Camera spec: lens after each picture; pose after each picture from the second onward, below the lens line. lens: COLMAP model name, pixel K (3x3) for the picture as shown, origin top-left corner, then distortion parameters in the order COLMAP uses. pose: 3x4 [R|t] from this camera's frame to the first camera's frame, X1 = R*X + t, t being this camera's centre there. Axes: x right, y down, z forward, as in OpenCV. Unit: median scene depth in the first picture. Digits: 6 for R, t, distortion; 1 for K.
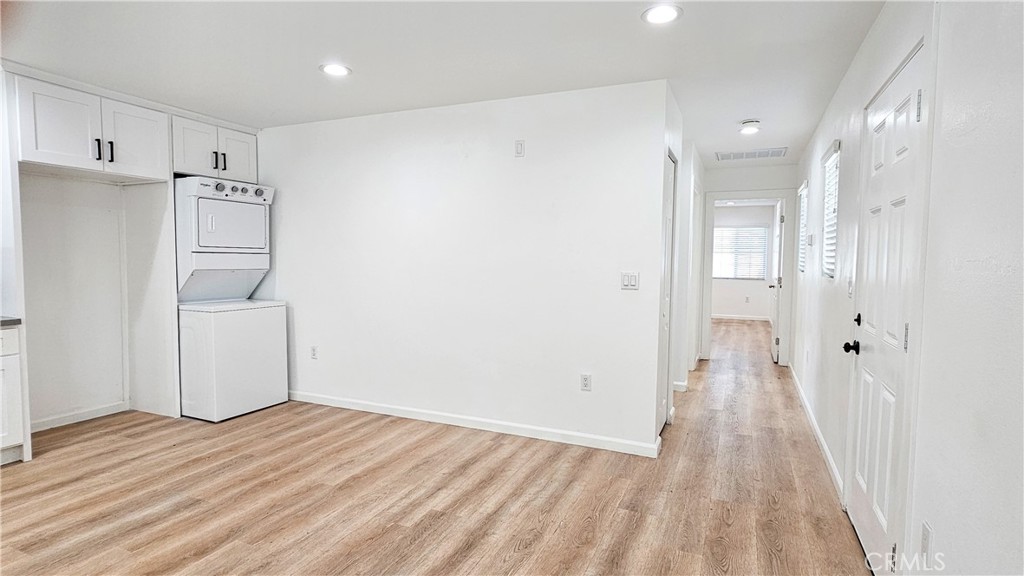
lens RADIAL K [[517.5, 0, 512.9], [0, 517.5, 292.7], [0, 0, 1]] dist [0.003032, -0.001158]
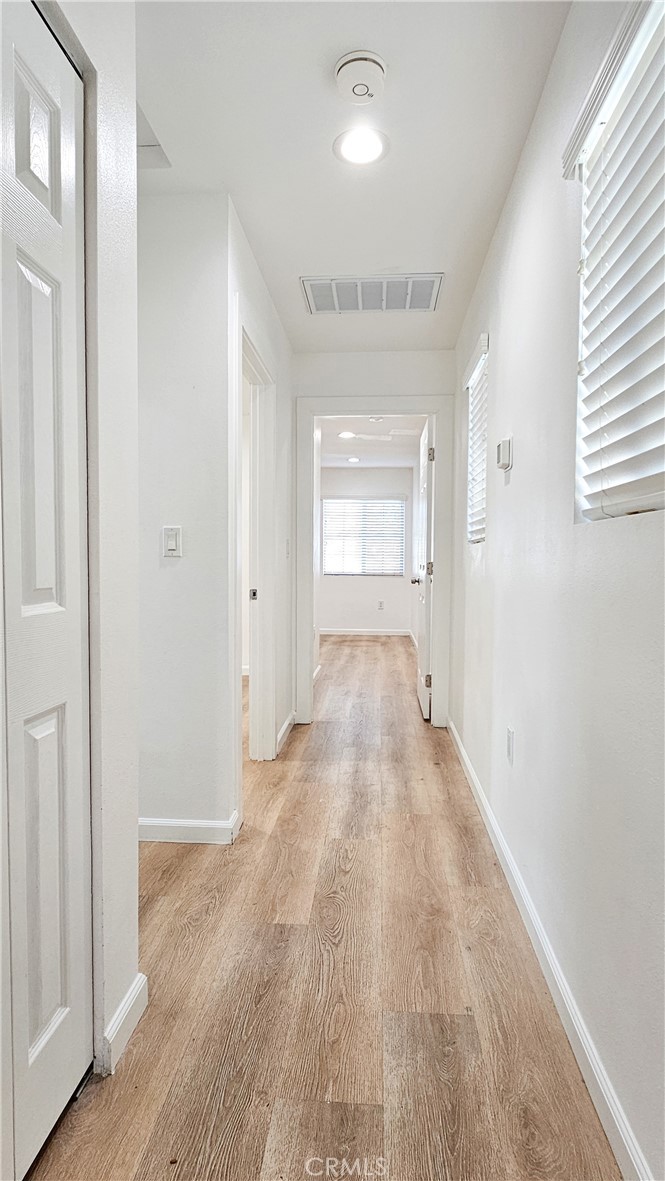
lens RADIAL K [[596.8, 0, 329.6], [0, 596.8, 594.0], [0, 0, 1]] dist [0.003032, -0.001158]
pose [[0.945114, -0.018500, 0.326216, 0.207197], [0.022981, 0.999687, -0.009889, 0.006573], [-0.325931, 0.016843, 0.945244, 0.434573]]
